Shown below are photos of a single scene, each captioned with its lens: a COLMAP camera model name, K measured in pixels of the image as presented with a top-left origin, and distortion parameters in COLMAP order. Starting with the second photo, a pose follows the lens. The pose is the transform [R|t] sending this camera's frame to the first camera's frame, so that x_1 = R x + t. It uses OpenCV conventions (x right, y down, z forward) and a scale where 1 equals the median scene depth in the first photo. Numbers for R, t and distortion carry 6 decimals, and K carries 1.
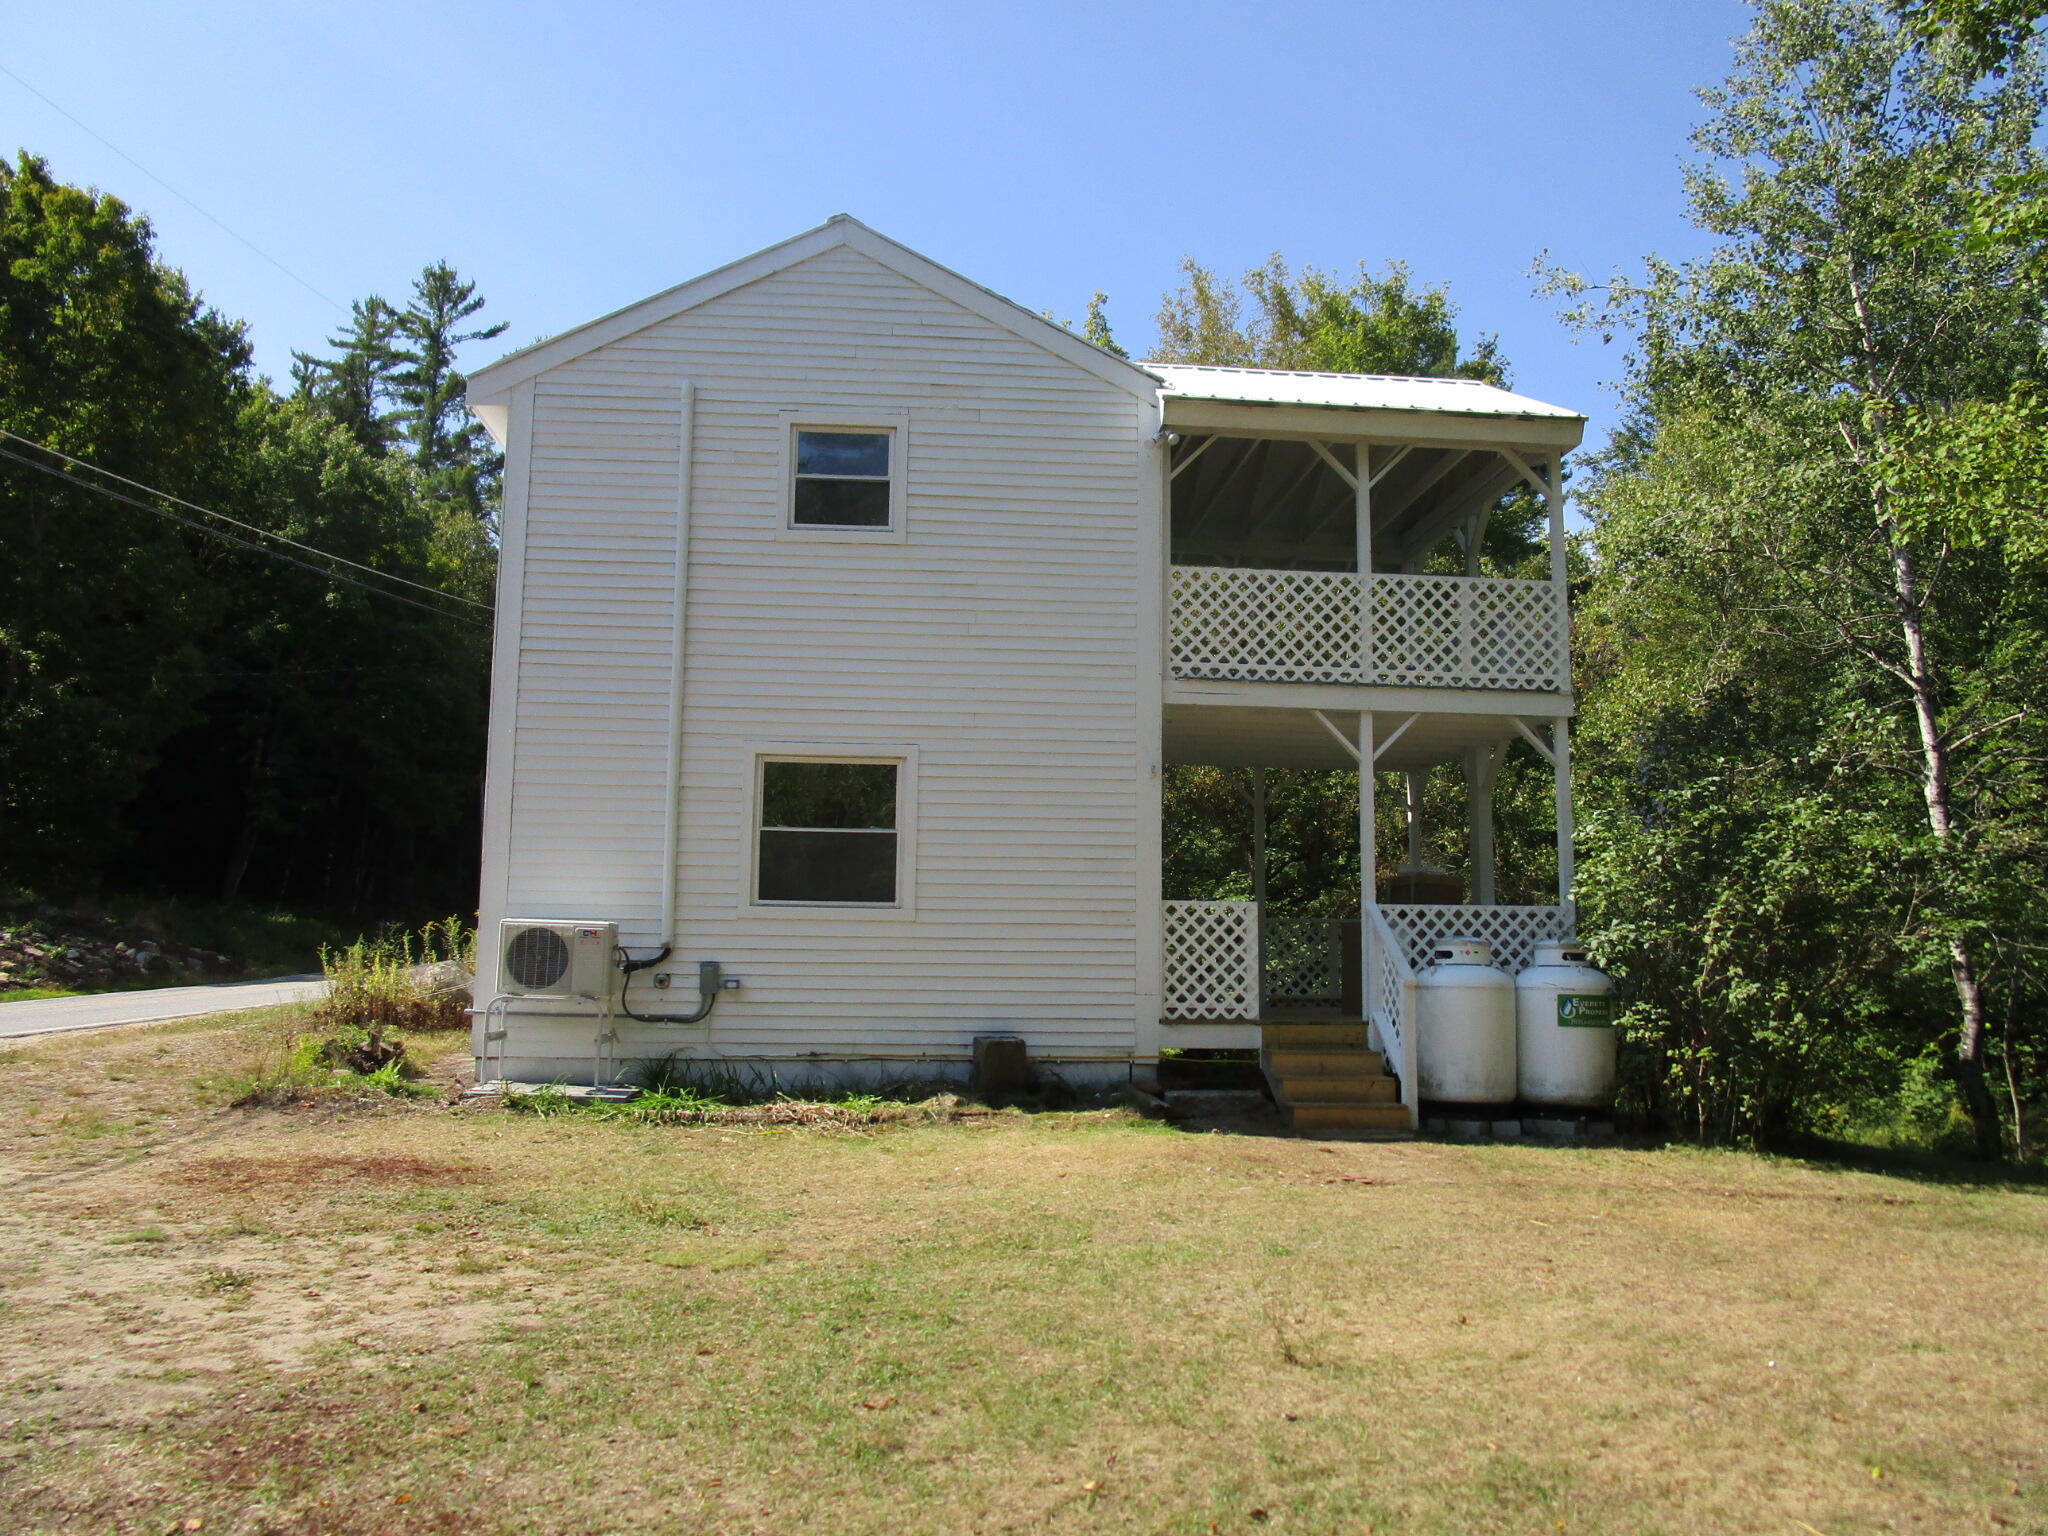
lens RADIAL K [[1523.9, 0, 1024.0], [0, 1523.9, 767.7], [0, 0, 1]] dist [-0.006285, 0.004898]
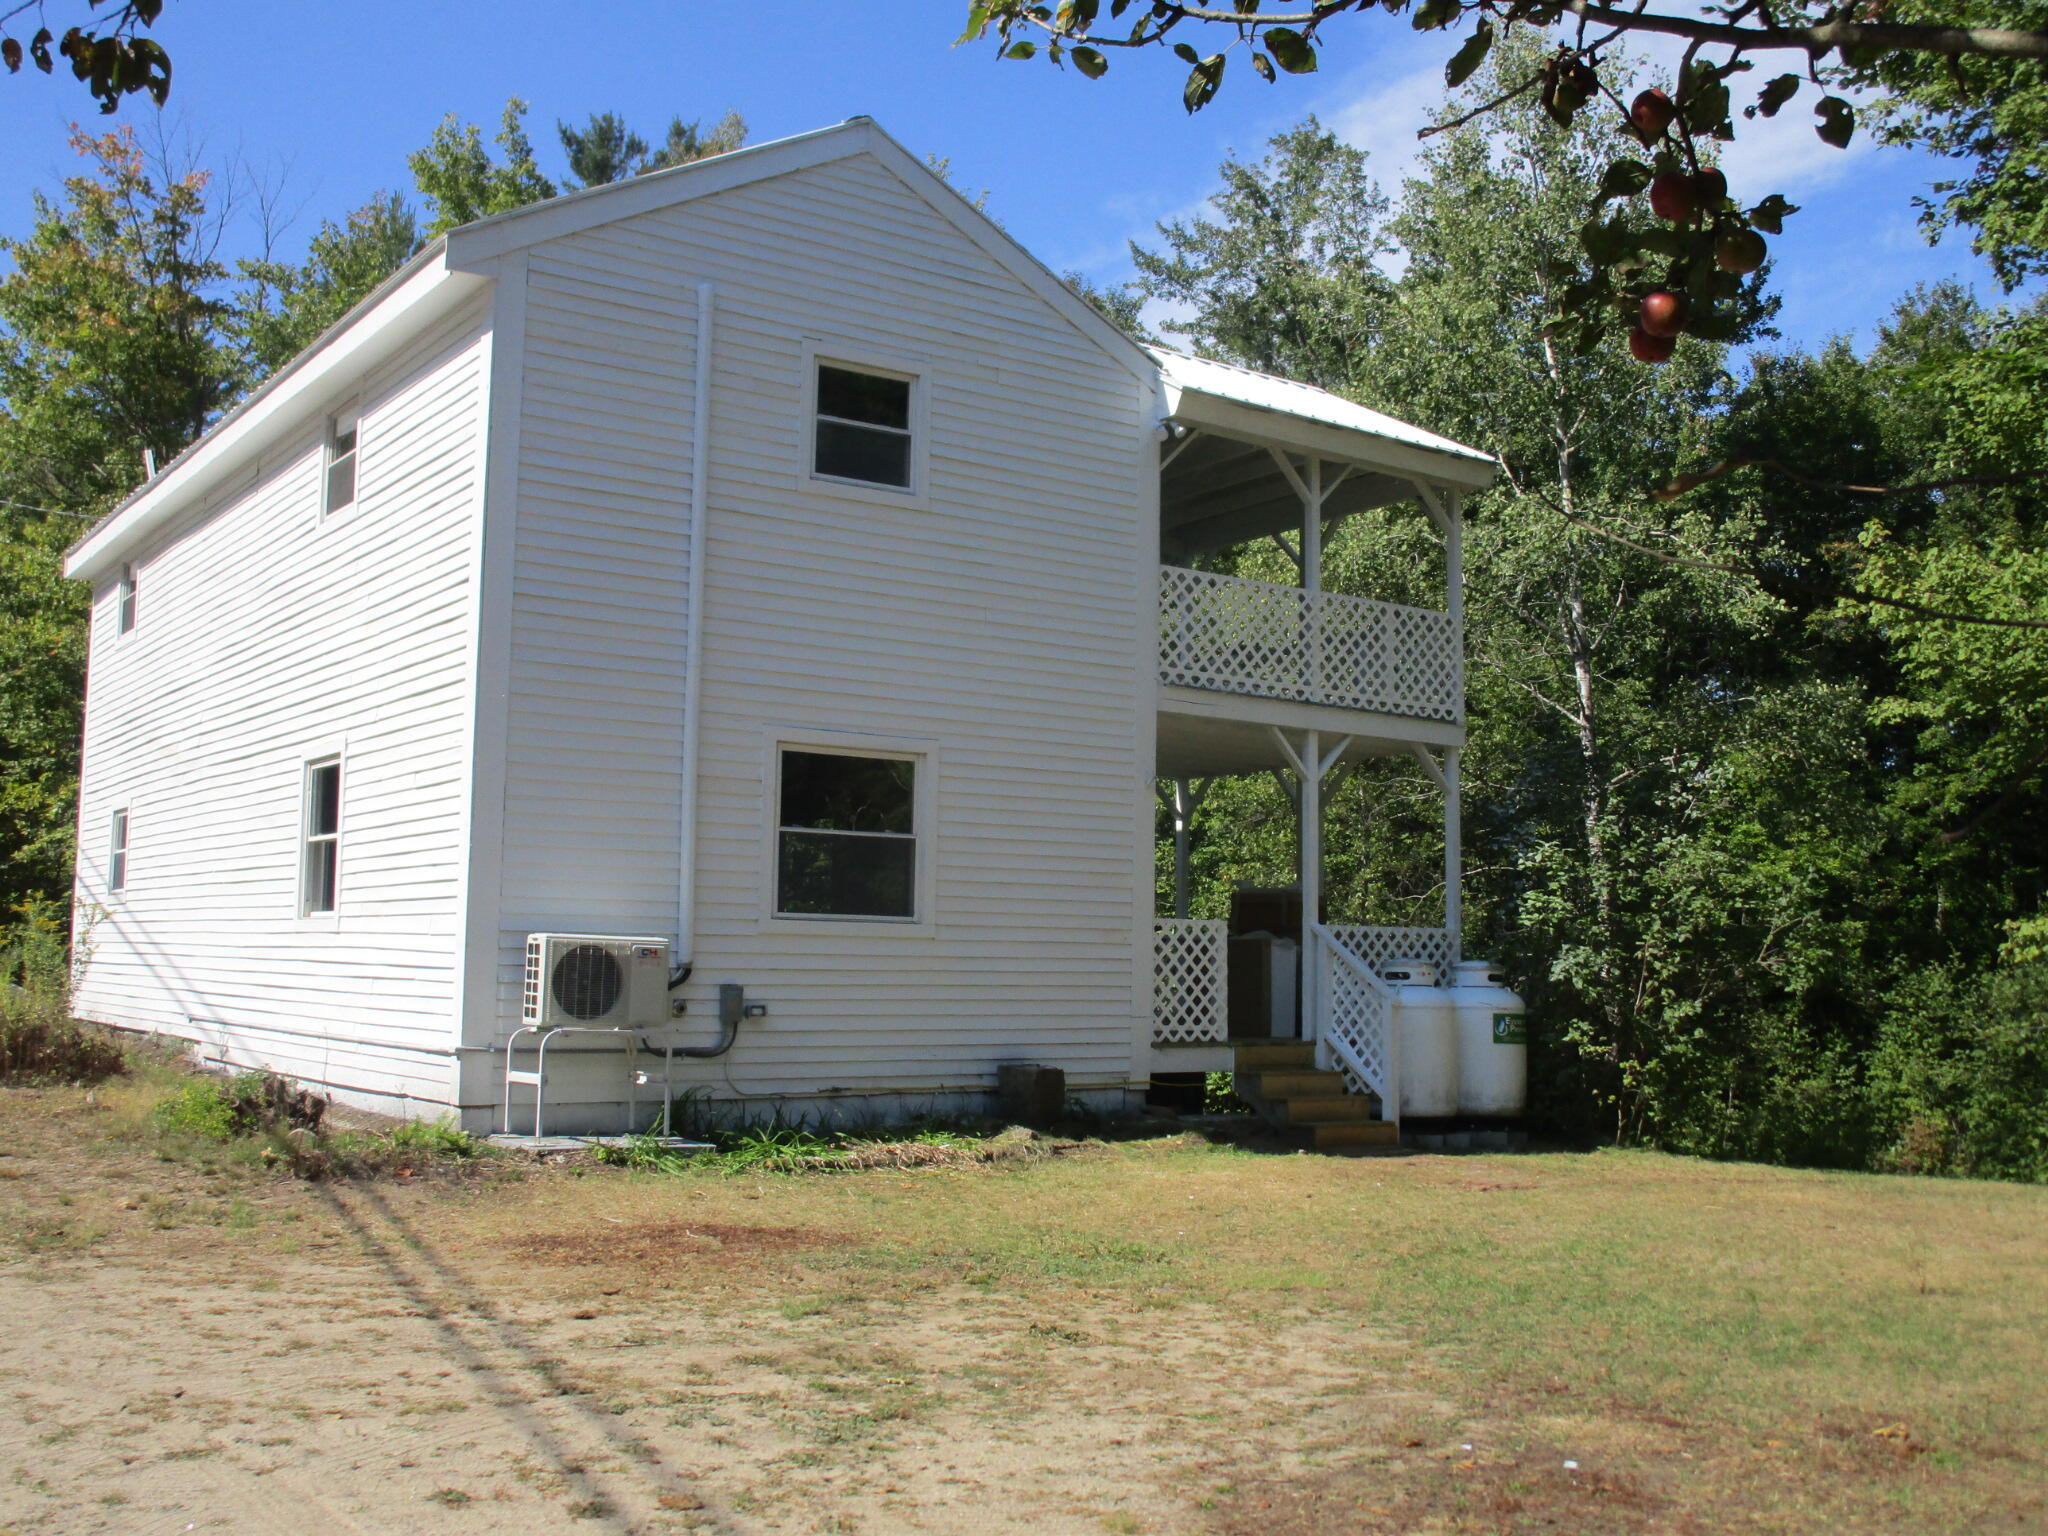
lens RADIAL K [[2009.8, 0, 1024.1], [0, 2009.8, 765.1], [0, 0, 1]] dist [0.003981, 0.000000]
pose [[0.864812, 0.051646, 0.499433, -0.615900], [-0.065732, 0.997781, 0.010641, -0.016634], [-0.497775, -0.042031, 0.866287, -0.043896]]
